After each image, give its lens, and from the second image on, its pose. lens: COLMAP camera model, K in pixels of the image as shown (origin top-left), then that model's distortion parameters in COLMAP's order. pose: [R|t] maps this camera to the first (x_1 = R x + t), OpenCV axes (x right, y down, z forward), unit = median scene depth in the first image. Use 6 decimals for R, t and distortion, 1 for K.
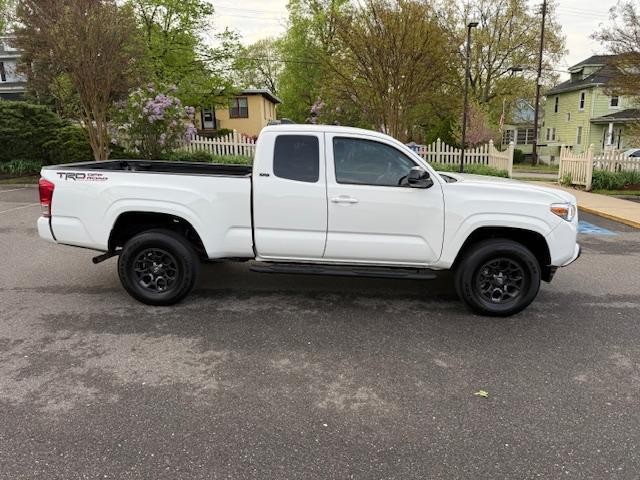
lens RADIAL K [[452.0, 0, 320.0], [0, 452.0, 240.0], [0, 0, 1]] dist [0.037663, -0.053522]
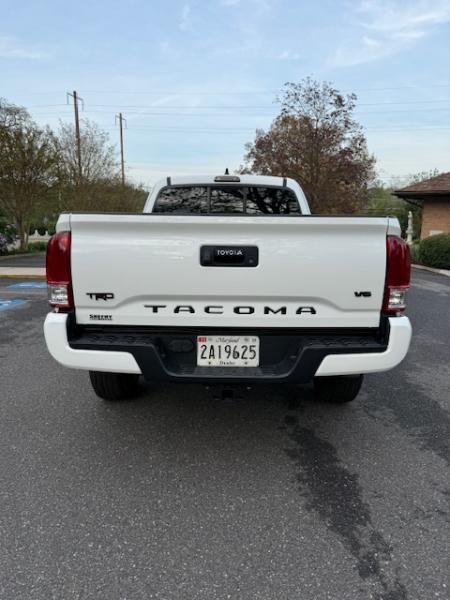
lens RADIAL K [[423.8, 0, 221.2], [0, 423.8, 298.2], [0, 0, 1]] dist [0.037663, -0.053522]
pose [[-0.034292, -0.171327, 0.984617, -1.075454], [0.203807, 0.963295, 0.174715, -0.194163], [-0.978410, 0.206663, 0.001885, 1.209675]]
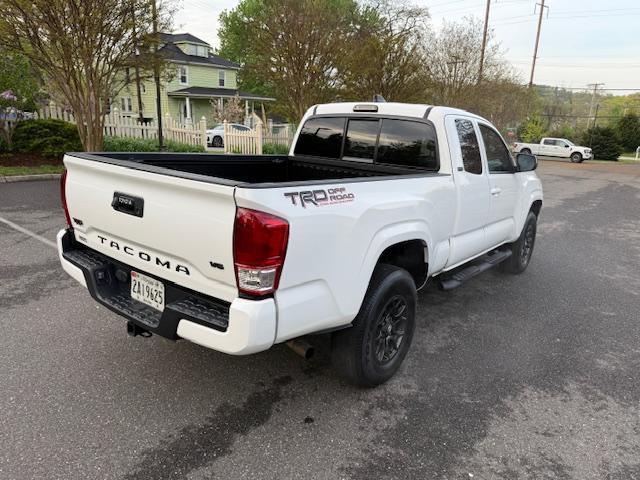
lens RADIAL K [[452.0, 0, 320.0], [0, 452.0, 240.0], [0, 0, 1]] dist [0.037663, -0.053522]
pose [[0.579686, -0.182058, 0.794241, -0.917892], [0.128769, 0.982940, 0.131328, -0.157043], [-0.804601, 0.026145, 0.593240, 0.706847]]
